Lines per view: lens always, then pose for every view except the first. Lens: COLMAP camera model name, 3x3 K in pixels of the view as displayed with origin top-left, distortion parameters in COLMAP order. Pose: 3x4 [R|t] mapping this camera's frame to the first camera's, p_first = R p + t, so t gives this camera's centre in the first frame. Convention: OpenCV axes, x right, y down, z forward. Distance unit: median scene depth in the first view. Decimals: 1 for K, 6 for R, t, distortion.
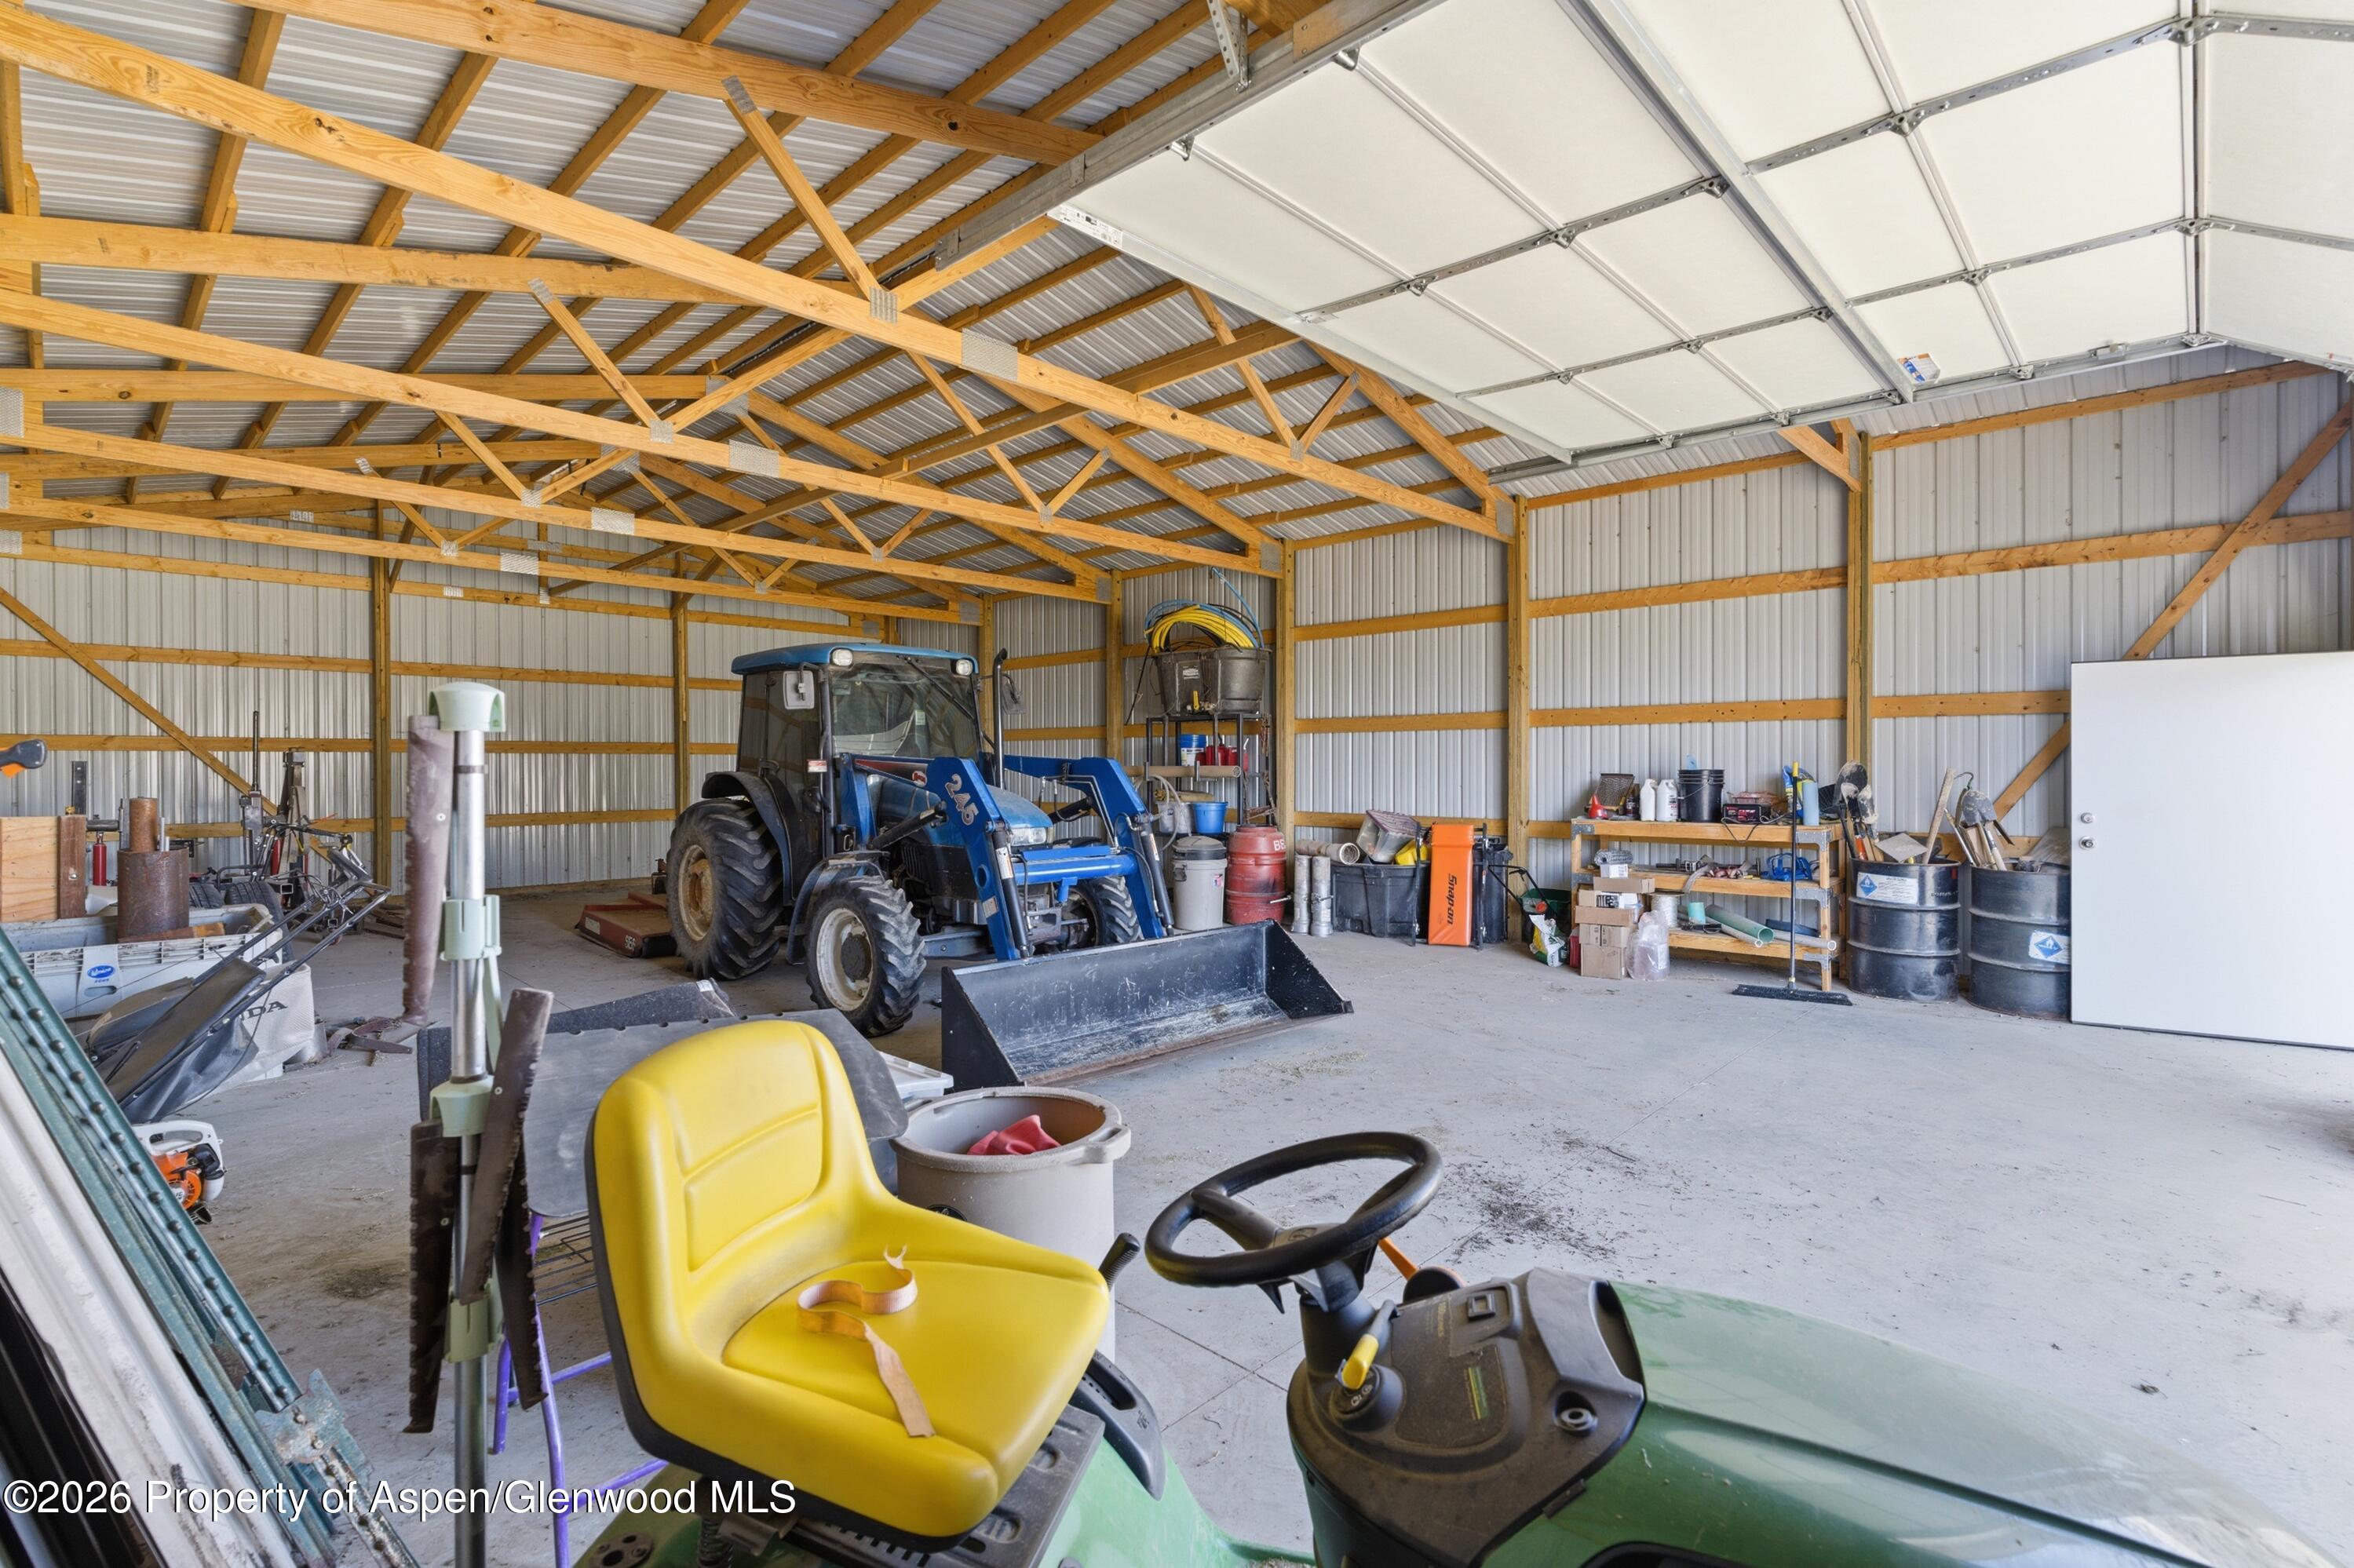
lens RADIAL K [[1079.9, 0, 1184.7], [0, 1079.9, 777.2], [0, 0, 1]] dist [-0.006232, -0.000022]
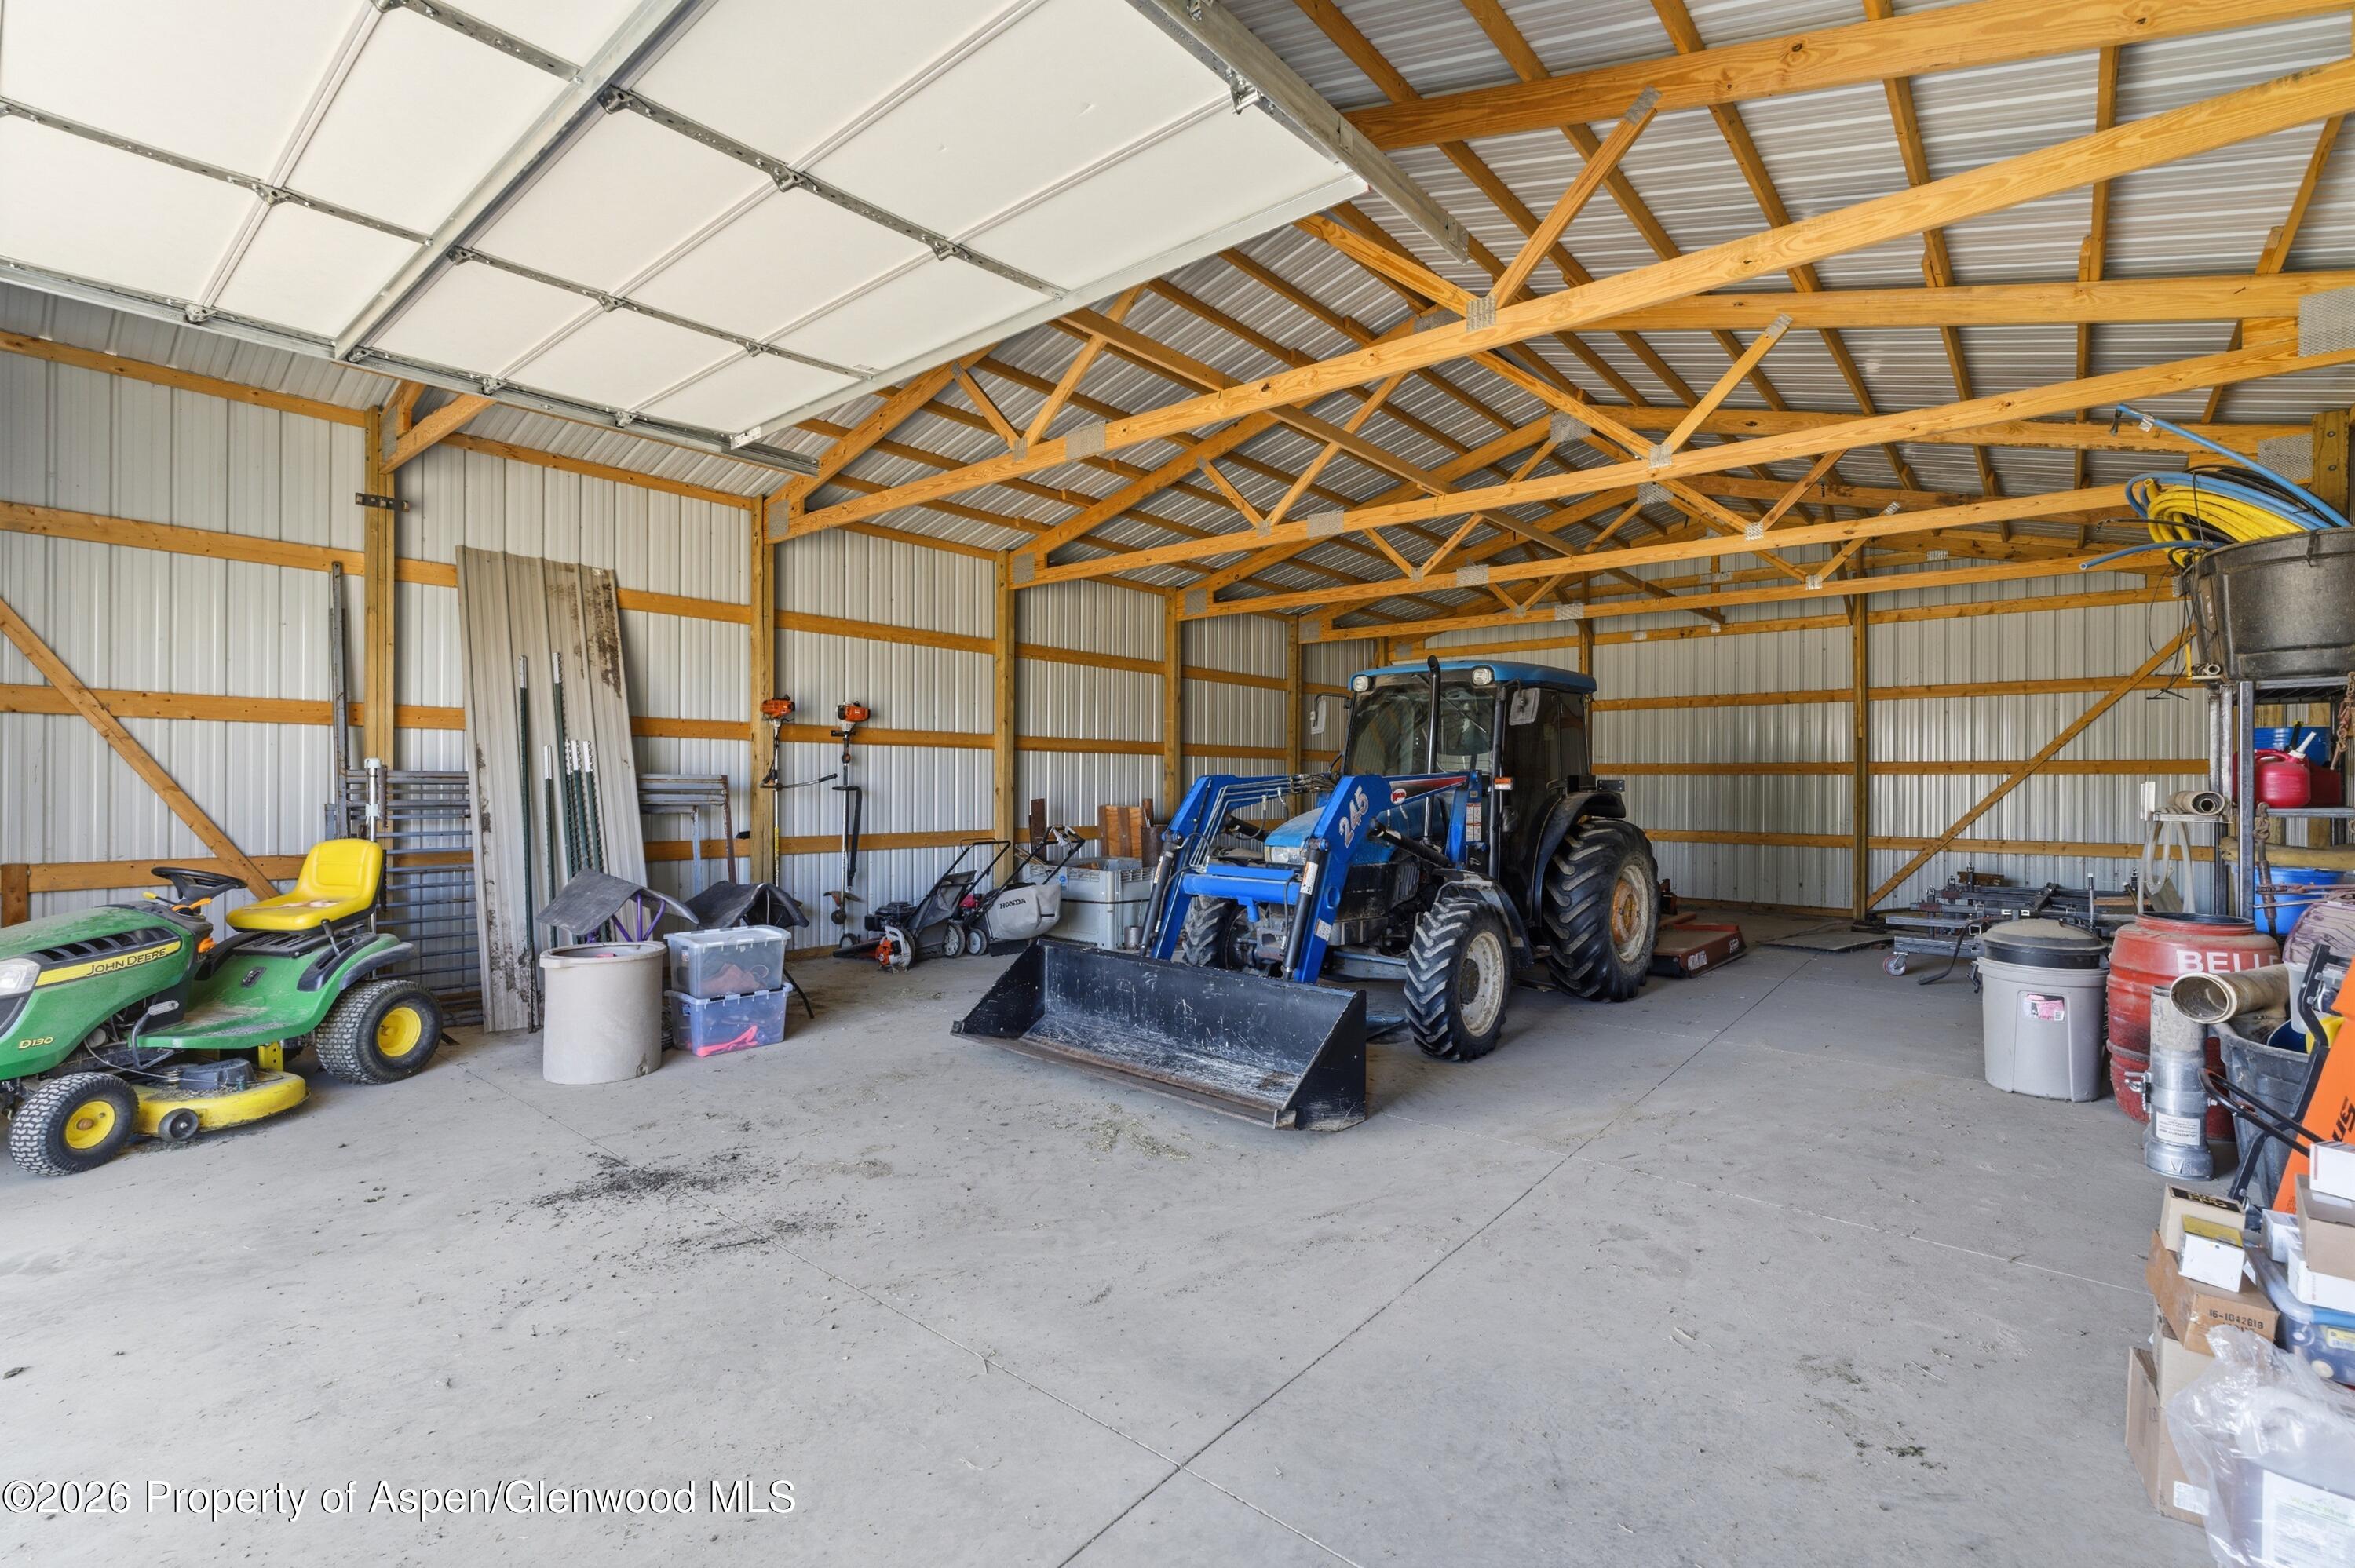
lens RADIAL K [[1049.6, 0, 1177.5], [0, 1049.6, 784.0], [0, 0, 1]] dist [-0.012009, 0.000130]
pose [[0.051584, 0.003527, -0.998662, 1.059644], [-0.019215, 0.999812, 0.002539, -0.012966], [0.998484, 0.019058, 0.051642, 1.115988]]
